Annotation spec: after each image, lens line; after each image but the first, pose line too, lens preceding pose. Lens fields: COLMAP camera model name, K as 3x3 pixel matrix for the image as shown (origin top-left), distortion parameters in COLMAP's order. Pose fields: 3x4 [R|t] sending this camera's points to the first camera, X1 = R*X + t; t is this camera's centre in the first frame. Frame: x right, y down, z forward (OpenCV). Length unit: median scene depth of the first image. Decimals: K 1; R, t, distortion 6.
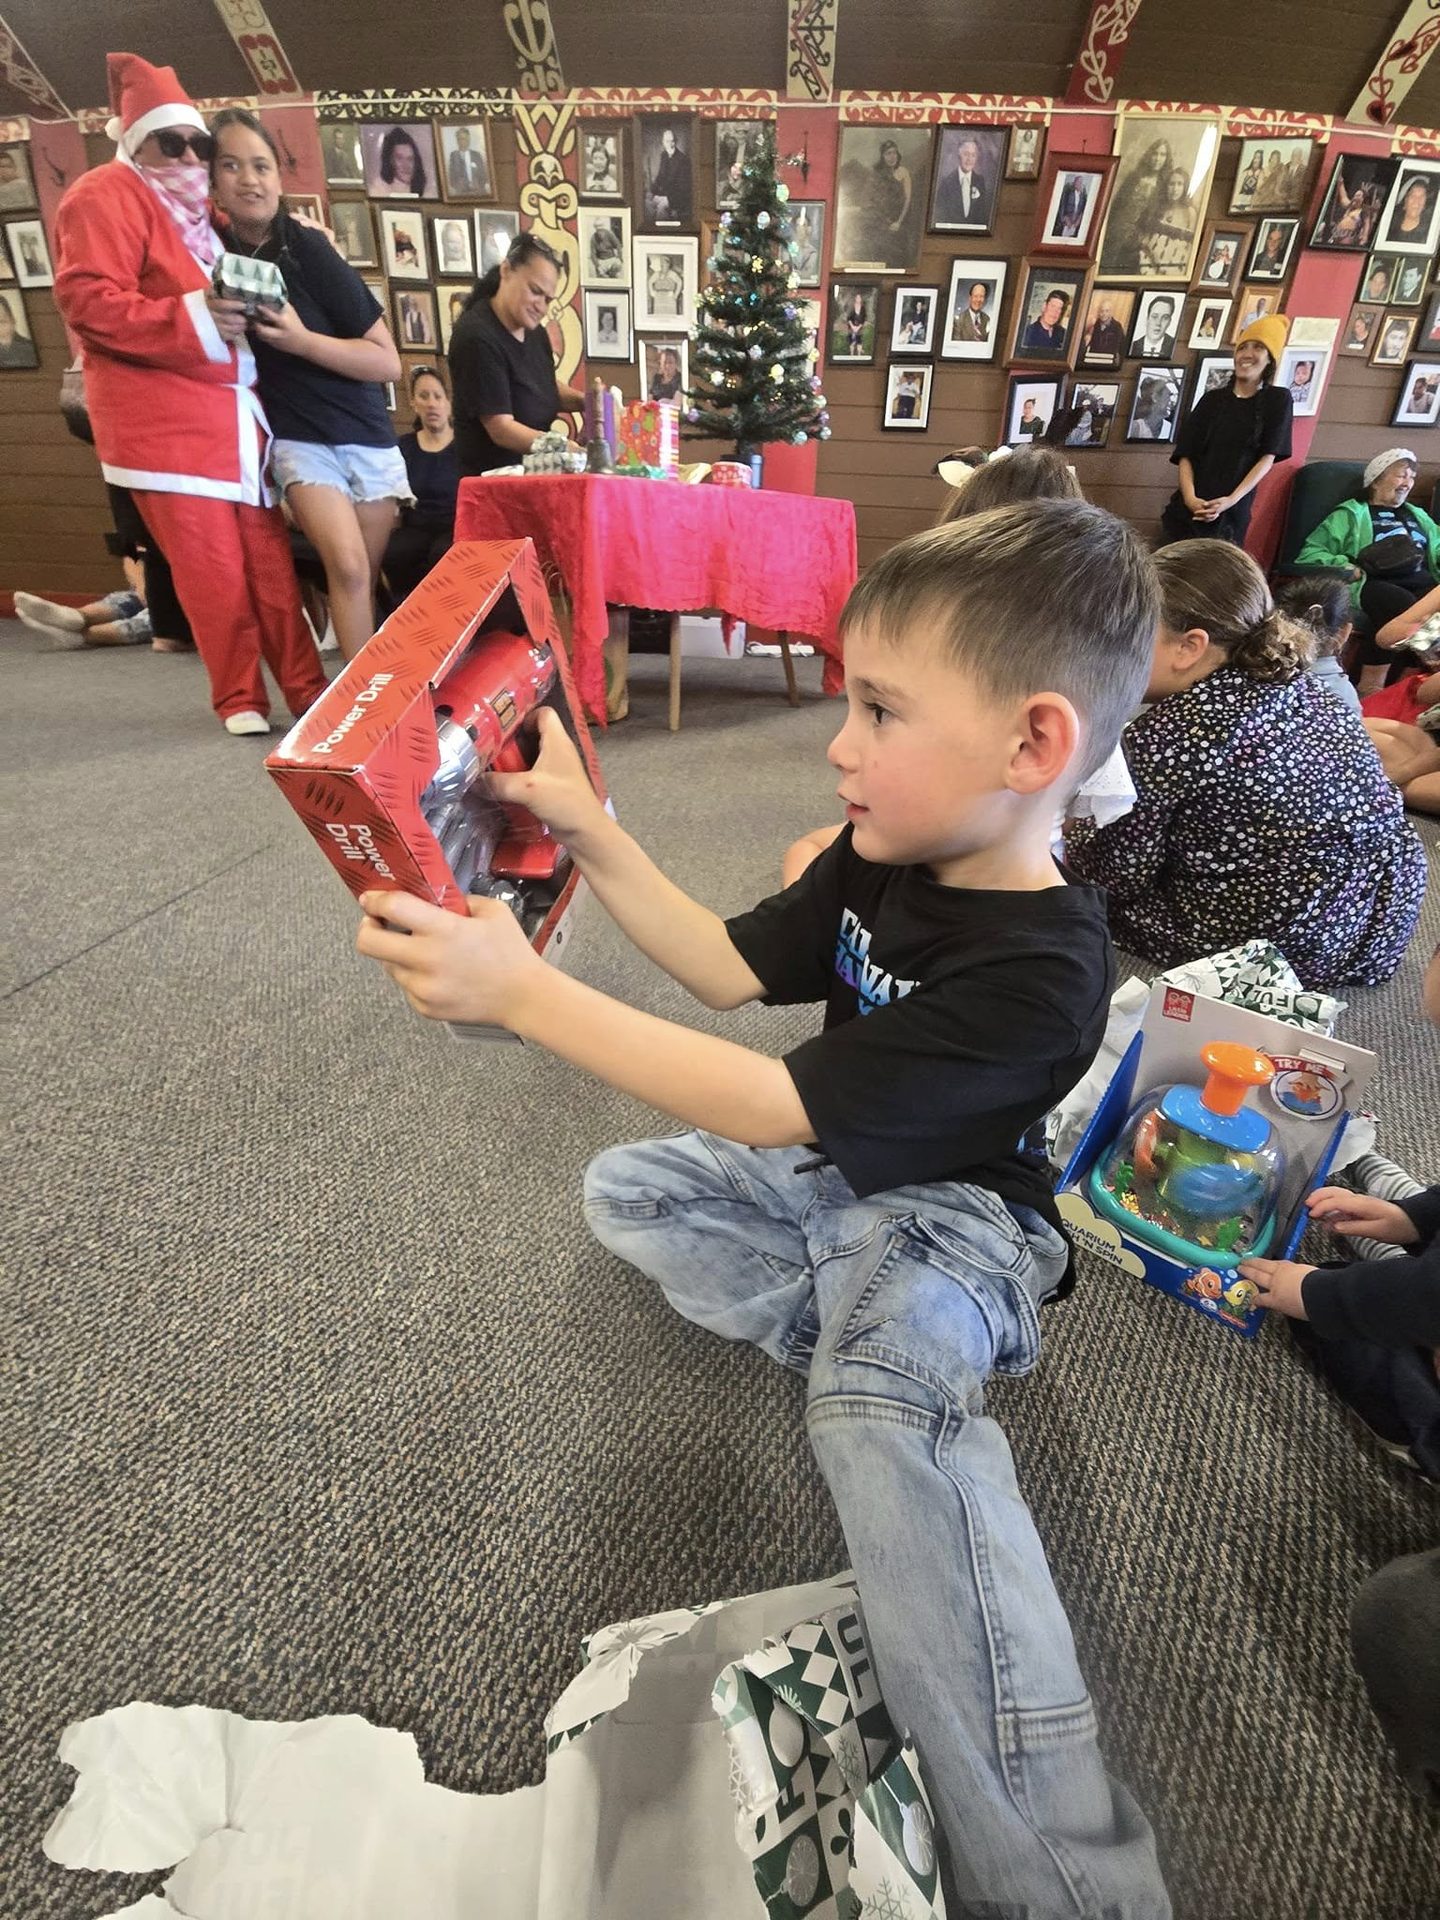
lens RADIAL K [[1447.7, 0, 720.0], [0, 1447.7, 960.0], [0, 0, 1]] dist [0.005701, -0.170201]
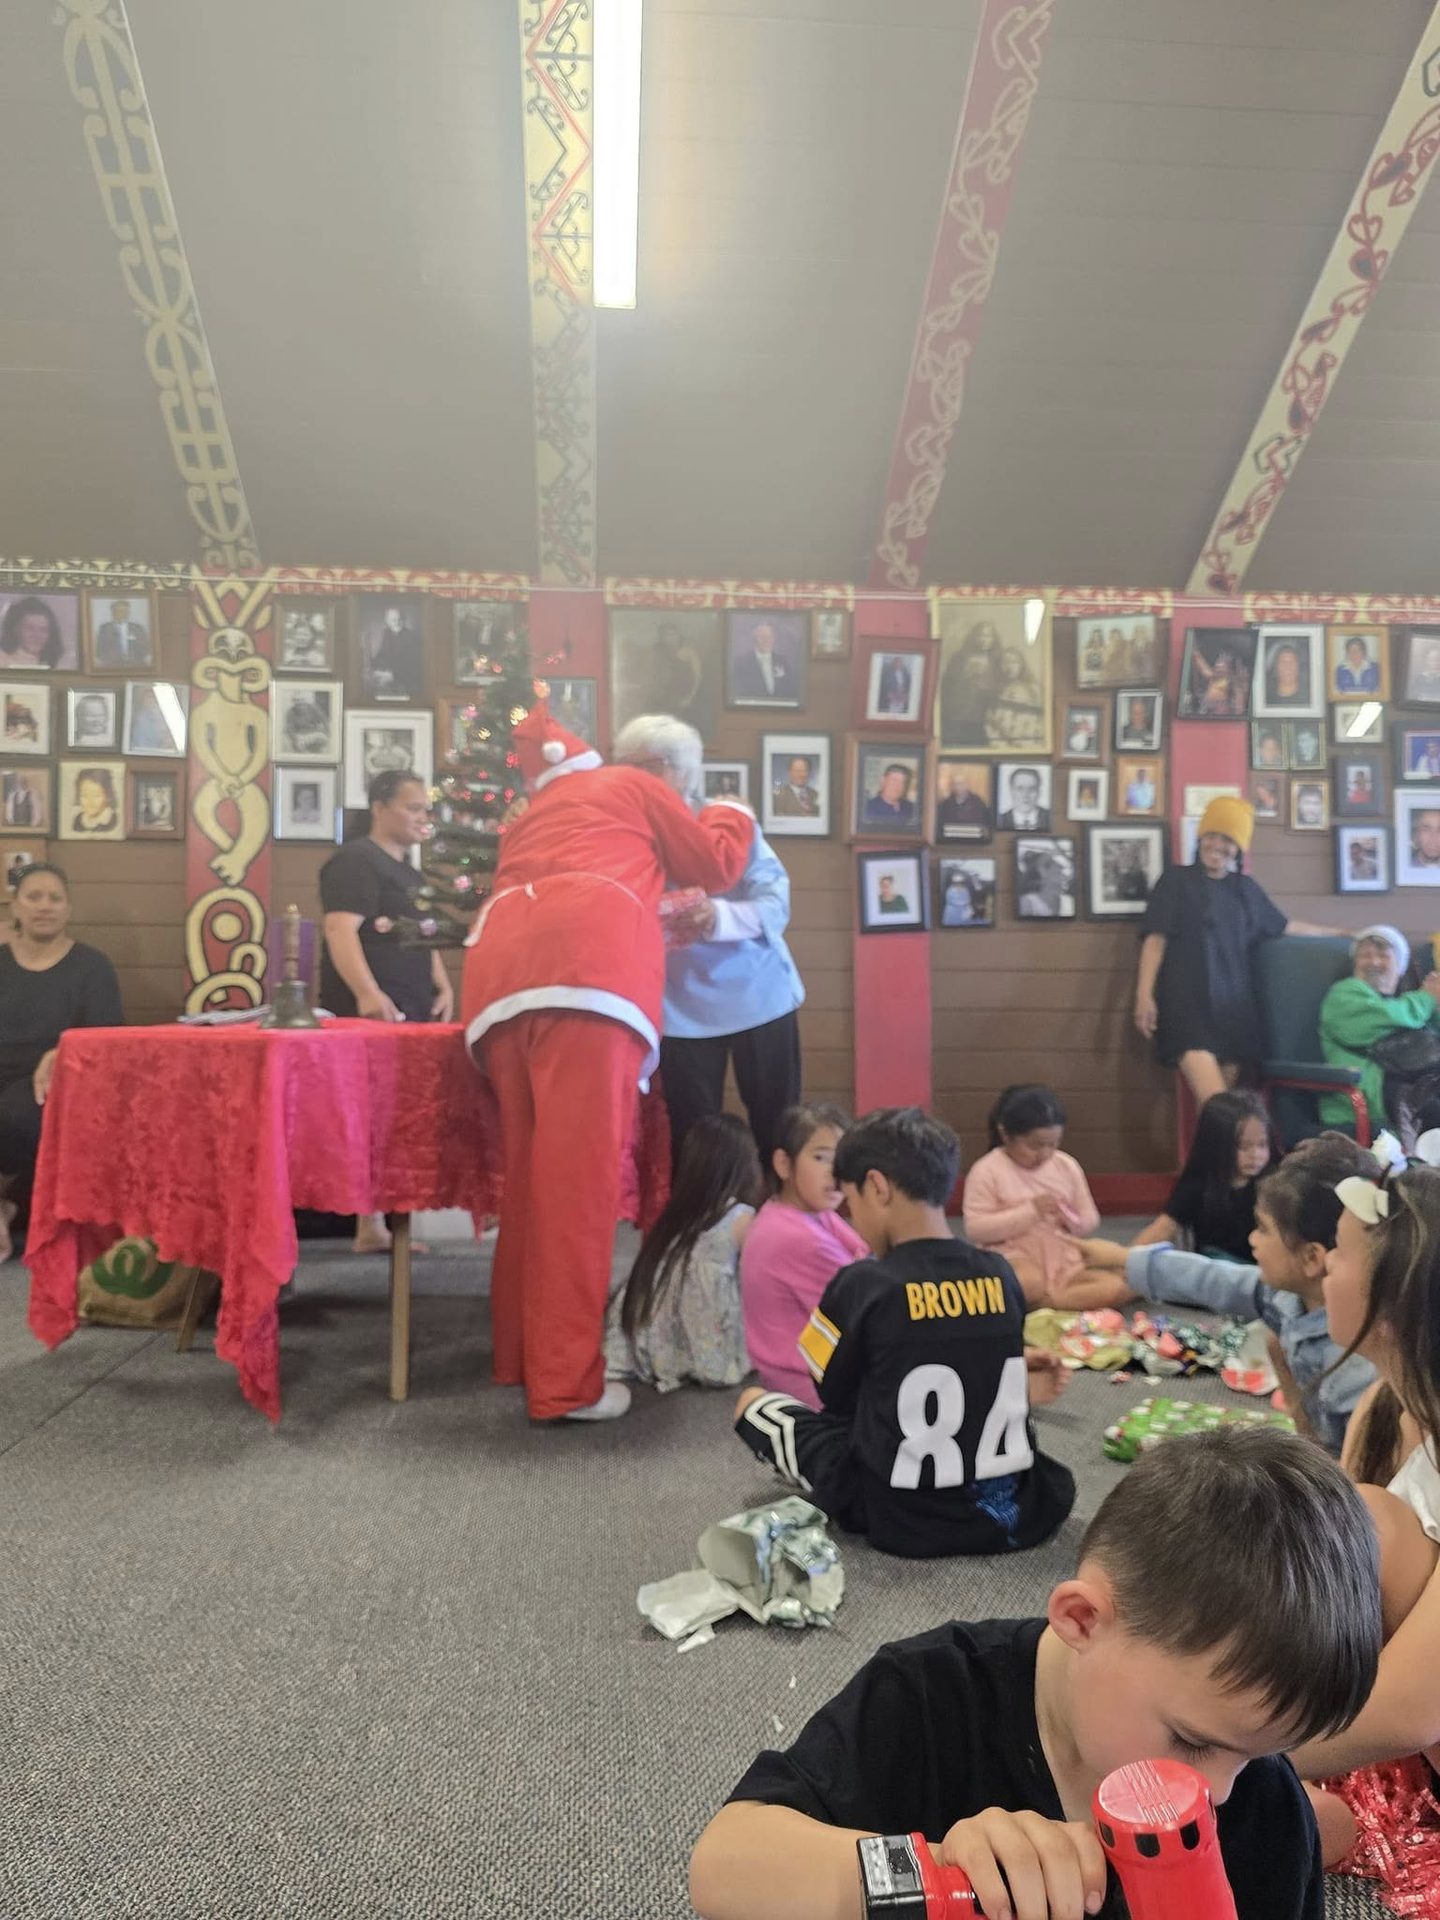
lens RADIAL K [[1397.8, 0, 727.6], [0, 1397.8, 963.3], [0, 0, 1]] dist [0.023038, -0.060042]
pose [[0.986090, -0.038629, 0.161661, 0.013990], [0.118408, 0.845831, -0.520144, 0.018485], [-0.116646, 0.532050, 0.838640, 0.418417]]
